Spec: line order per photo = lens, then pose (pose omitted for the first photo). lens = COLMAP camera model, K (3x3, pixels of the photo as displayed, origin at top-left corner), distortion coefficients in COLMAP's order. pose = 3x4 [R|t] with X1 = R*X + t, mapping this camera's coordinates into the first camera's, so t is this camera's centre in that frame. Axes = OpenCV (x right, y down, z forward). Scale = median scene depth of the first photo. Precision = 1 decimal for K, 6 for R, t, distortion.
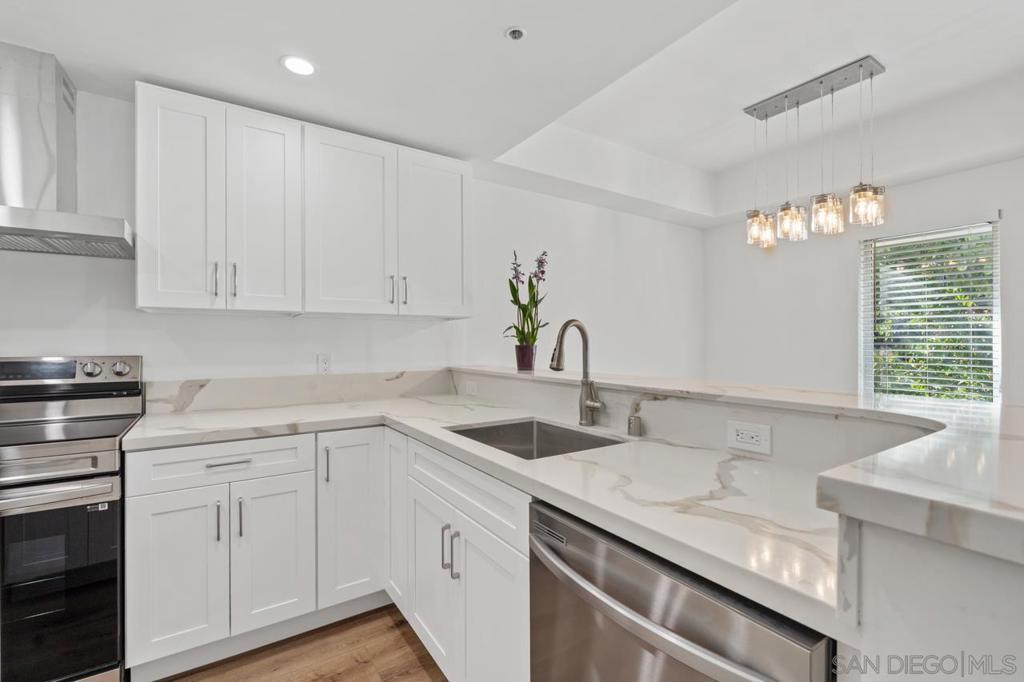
lens RADIAL K [[449.6, 0, 512.0], [0, 449.6, 341.0], [0, 0, 1]] dist [-0.004470, -0.000205]
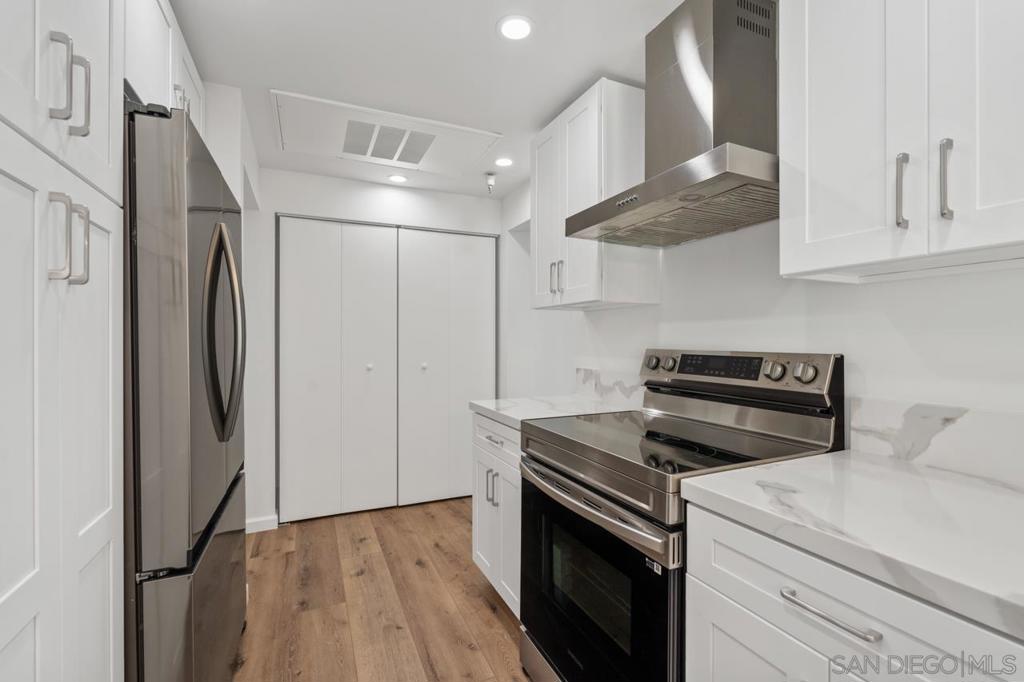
lens RADIAL K [[454.2, 0, 515.1], [0, 454.2, 339.4], [0, 0, 1]] dist [-0.004554, -0.000119]
pose [[-0.154961, 0.001073, -0.987920, -0.113043], [0.004940, 0.999988, 0.000311, 0.008090], [0.987908, -0.004832, -0.154964, 0.542199]]
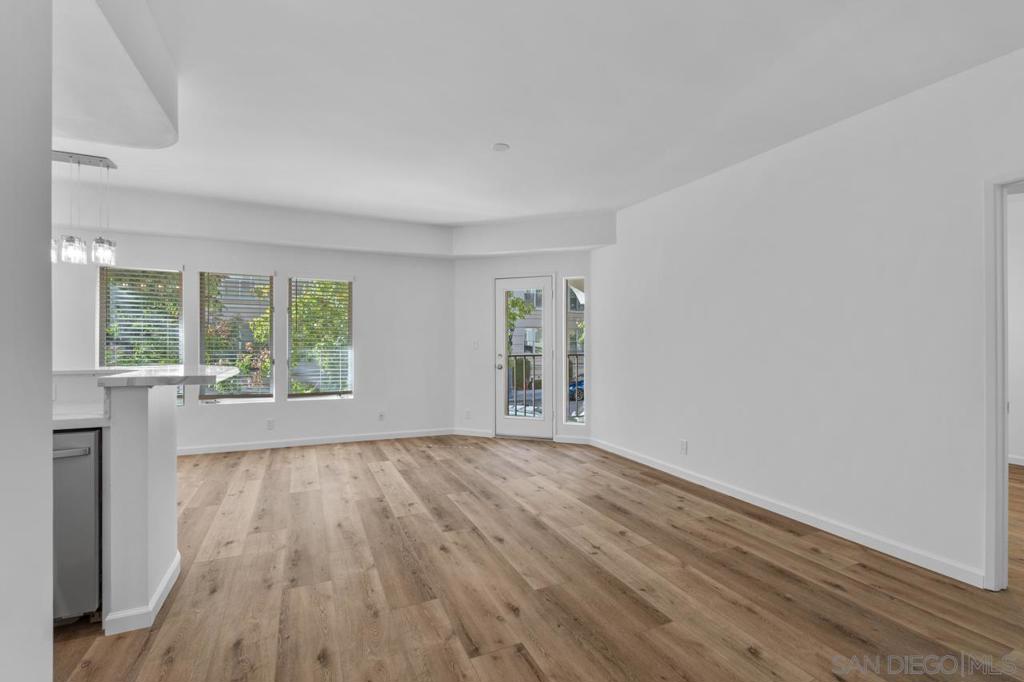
lens RADIAL K [[449.6, 0, 512.0], [0, 449.6, 341.0], [0, 0, 1]] dist [-0.004470, -0.000205]
pose [[0.147924, 0.004239, 0.988990, -0.509544], [-0.008652, 0.999958, -0.002992, -0.003500], [-0.988961, -0.008114, 0.147955, -0.603092]]
